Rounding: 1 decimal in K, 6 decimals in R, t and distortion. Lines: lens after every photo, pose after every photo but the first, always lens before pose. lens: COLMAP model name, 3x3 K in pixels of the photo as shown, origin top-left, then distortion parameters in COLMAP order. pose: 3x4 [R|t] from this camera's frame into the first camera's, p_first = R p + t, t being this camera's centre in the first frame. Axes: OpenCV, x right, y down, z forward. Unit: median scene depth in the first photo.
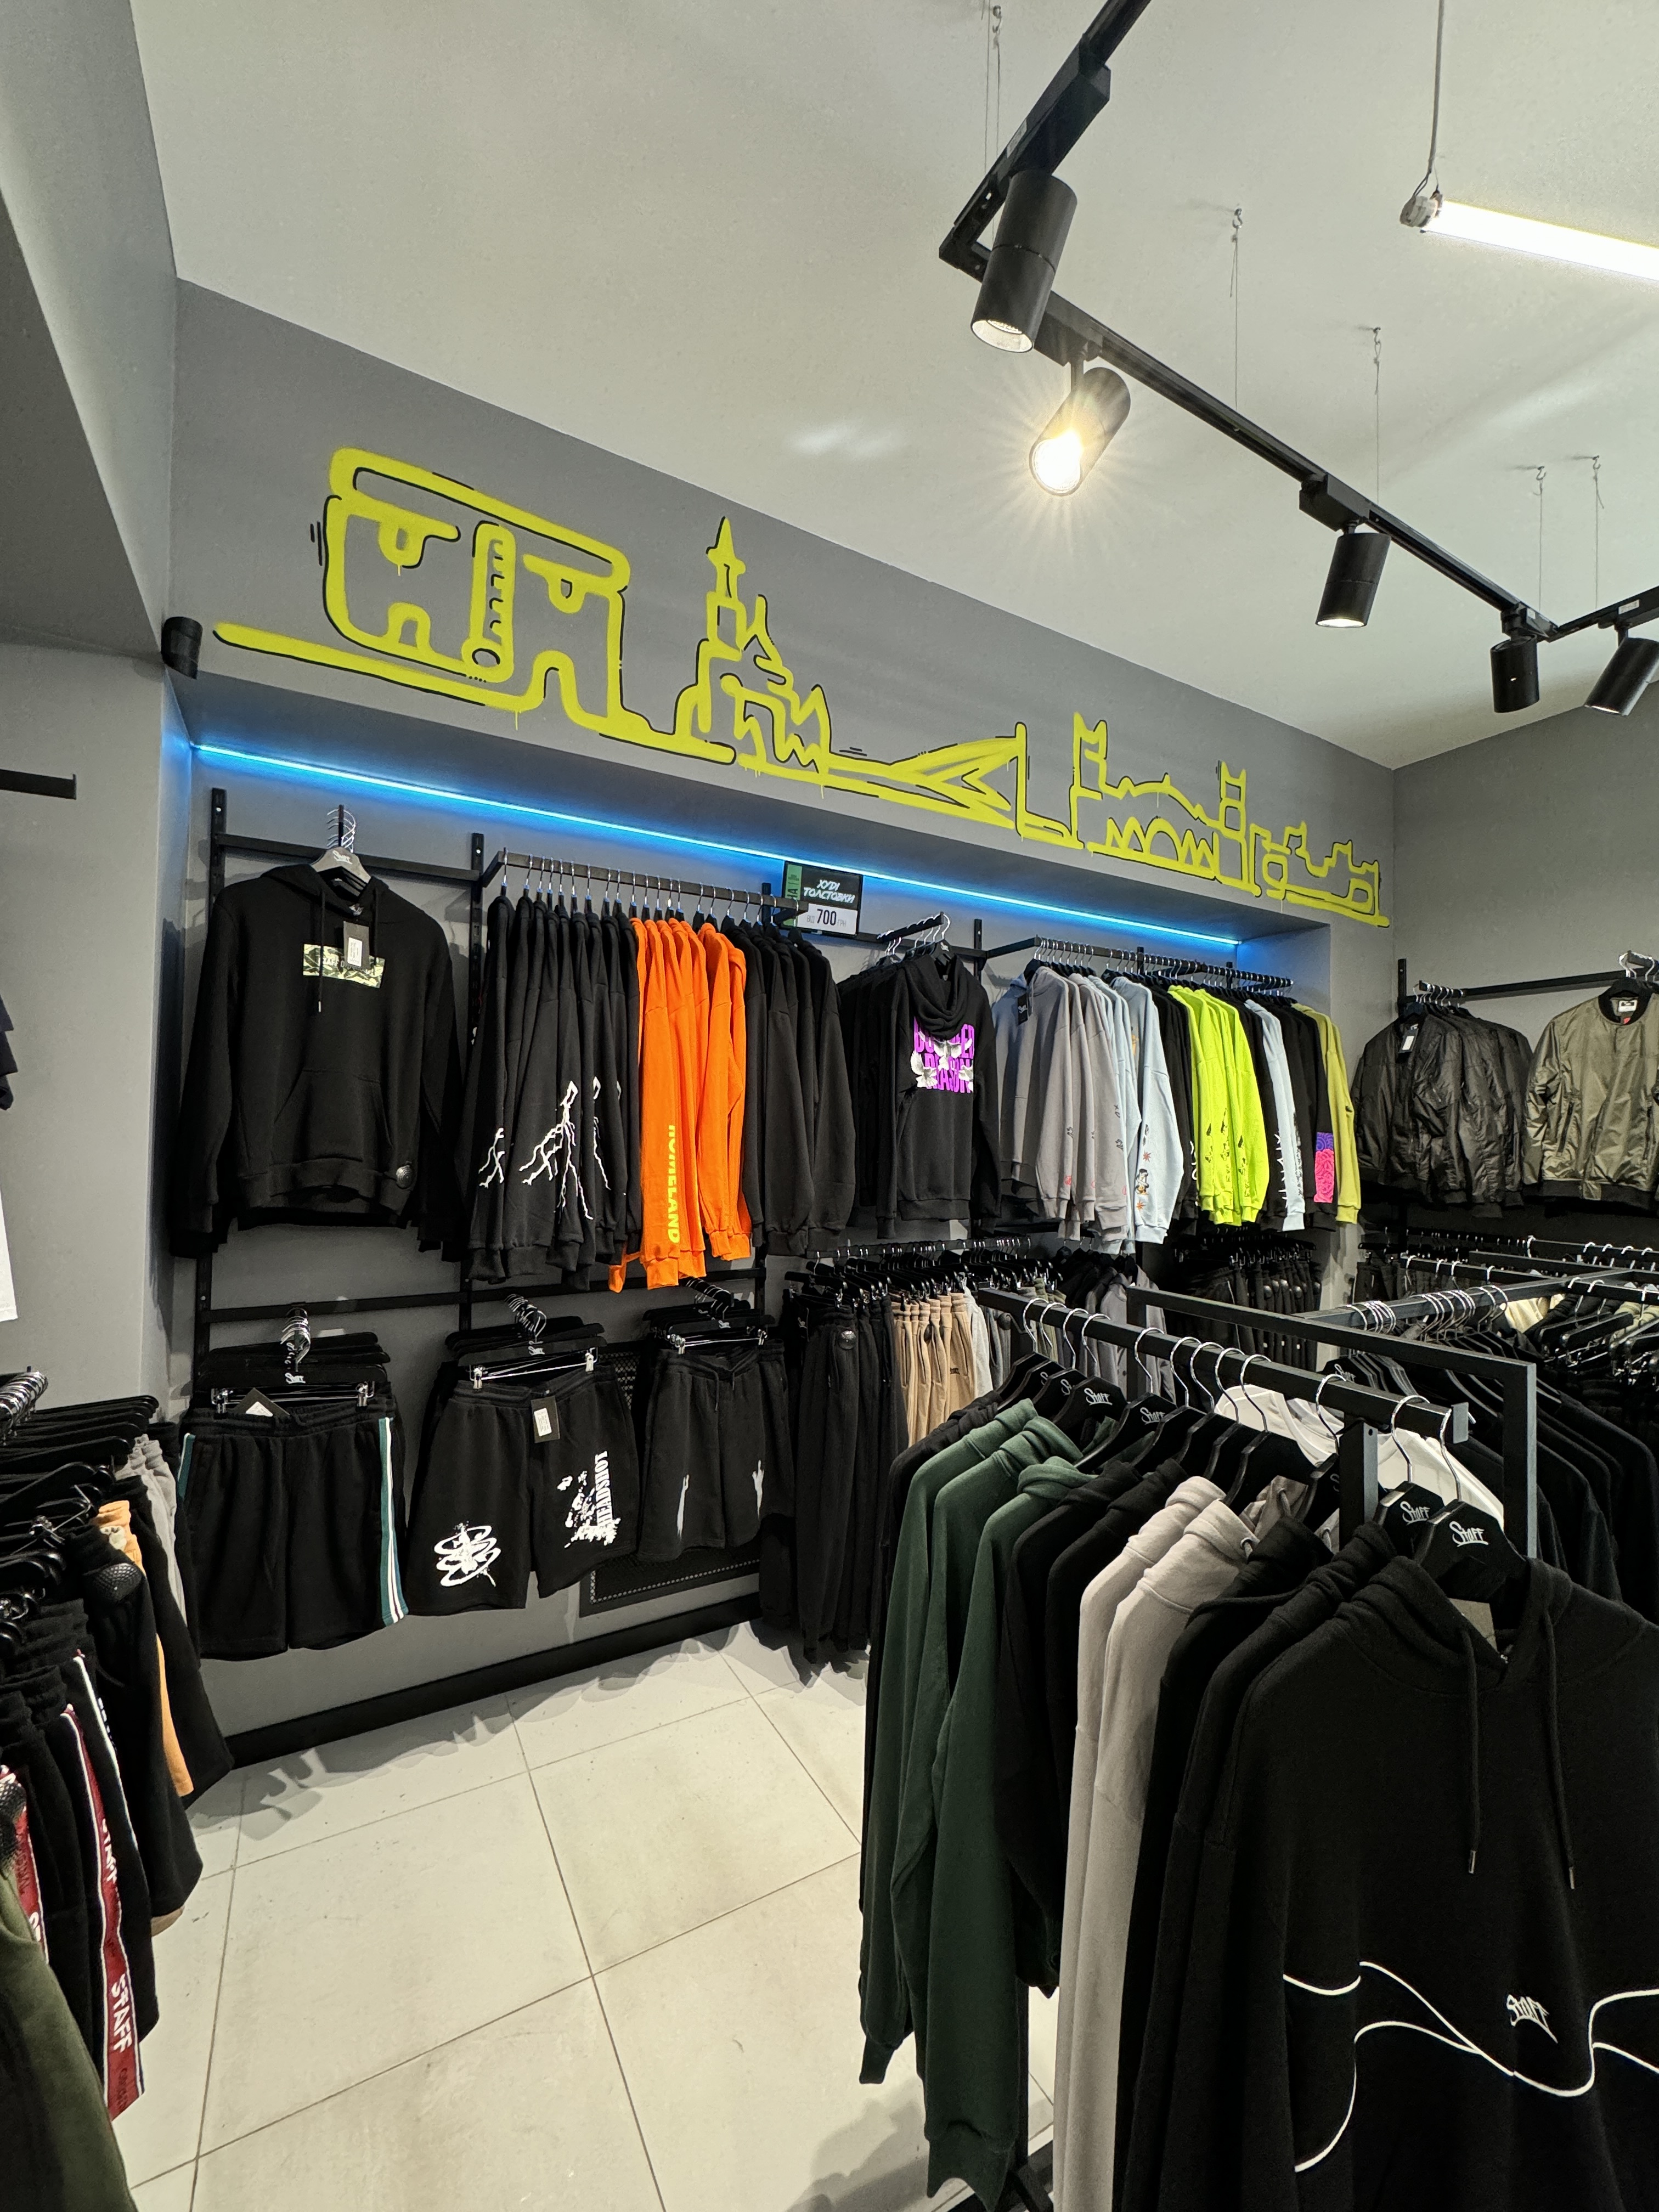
lens RADIAL K [[880.9, 0, 836.3], [0, 880.9, 1109.6], [0, 0, 1]] dist [-0.000270, 0.000040]
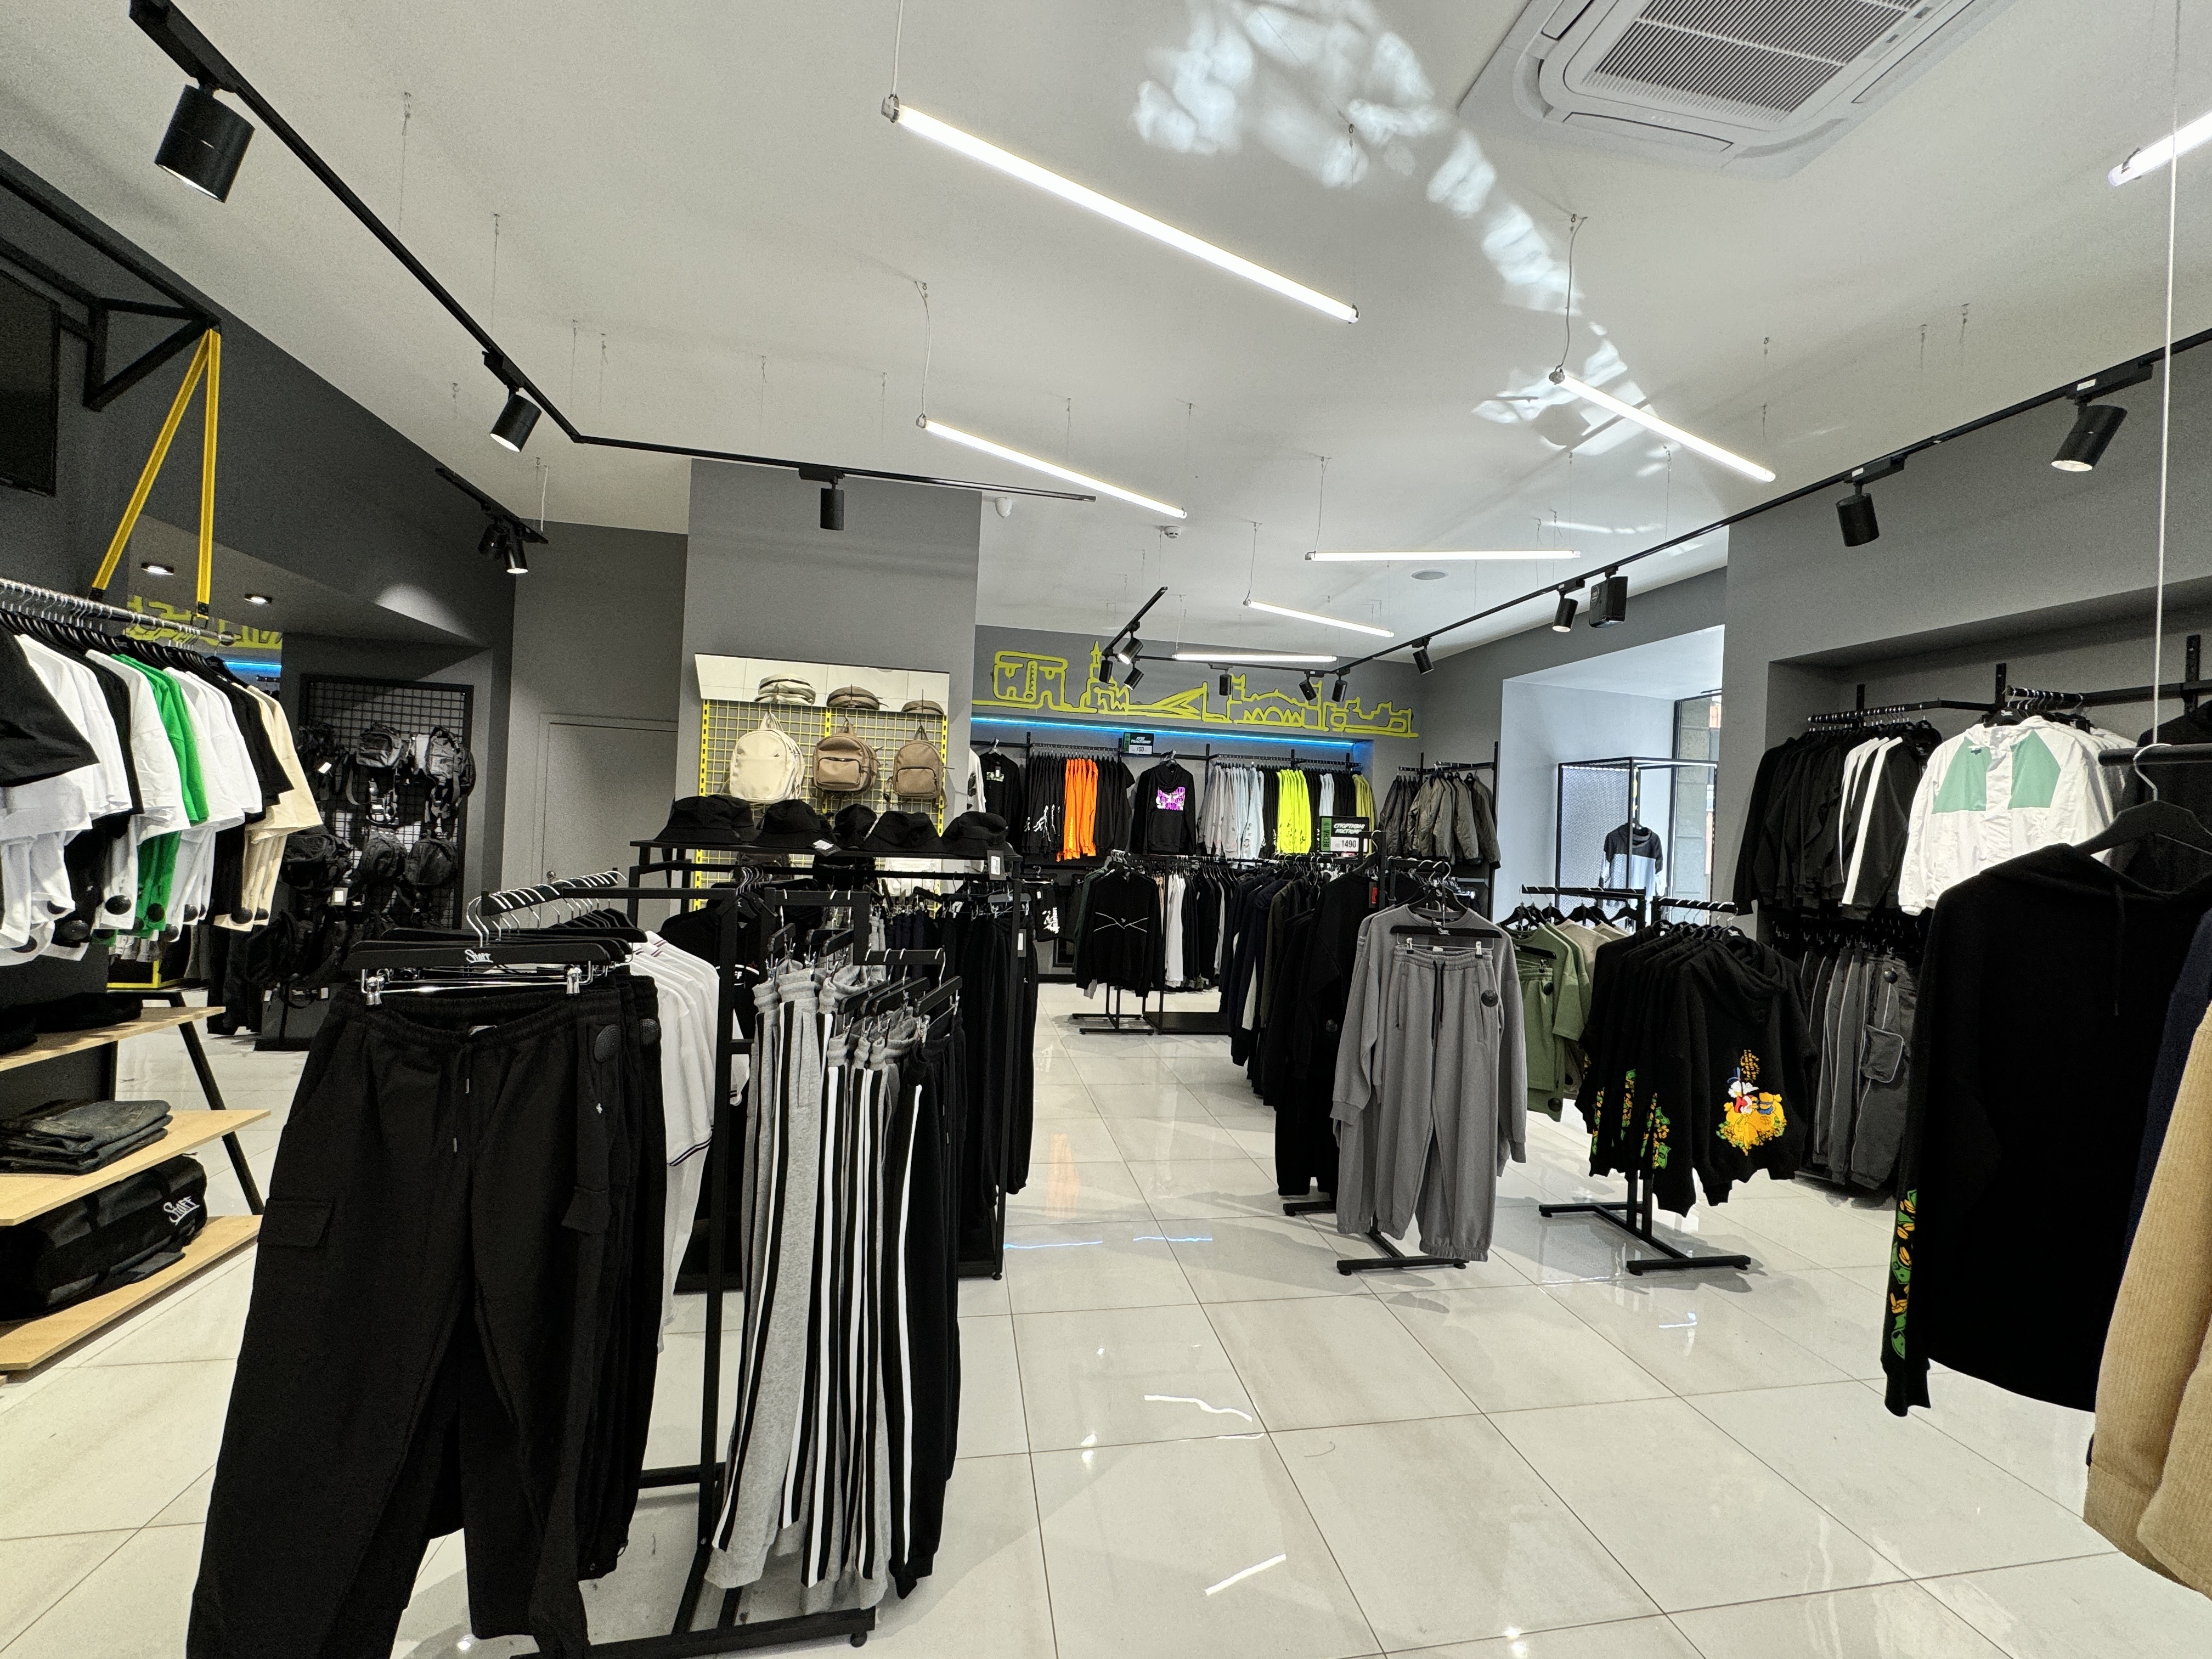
lens RADIAL K [[880.9, 0, 1111.7], [0, 880.9, 825.9], [0, 0, 1]] dist [-0.000270, 0.000040]
pose [[0.943464, 0.028553, -0.330244, 0.957843], [-0.023996, 0.999552, 0.017869, -0.014651], [0.330606, -0.008934, 0.943727, -1.963996]]
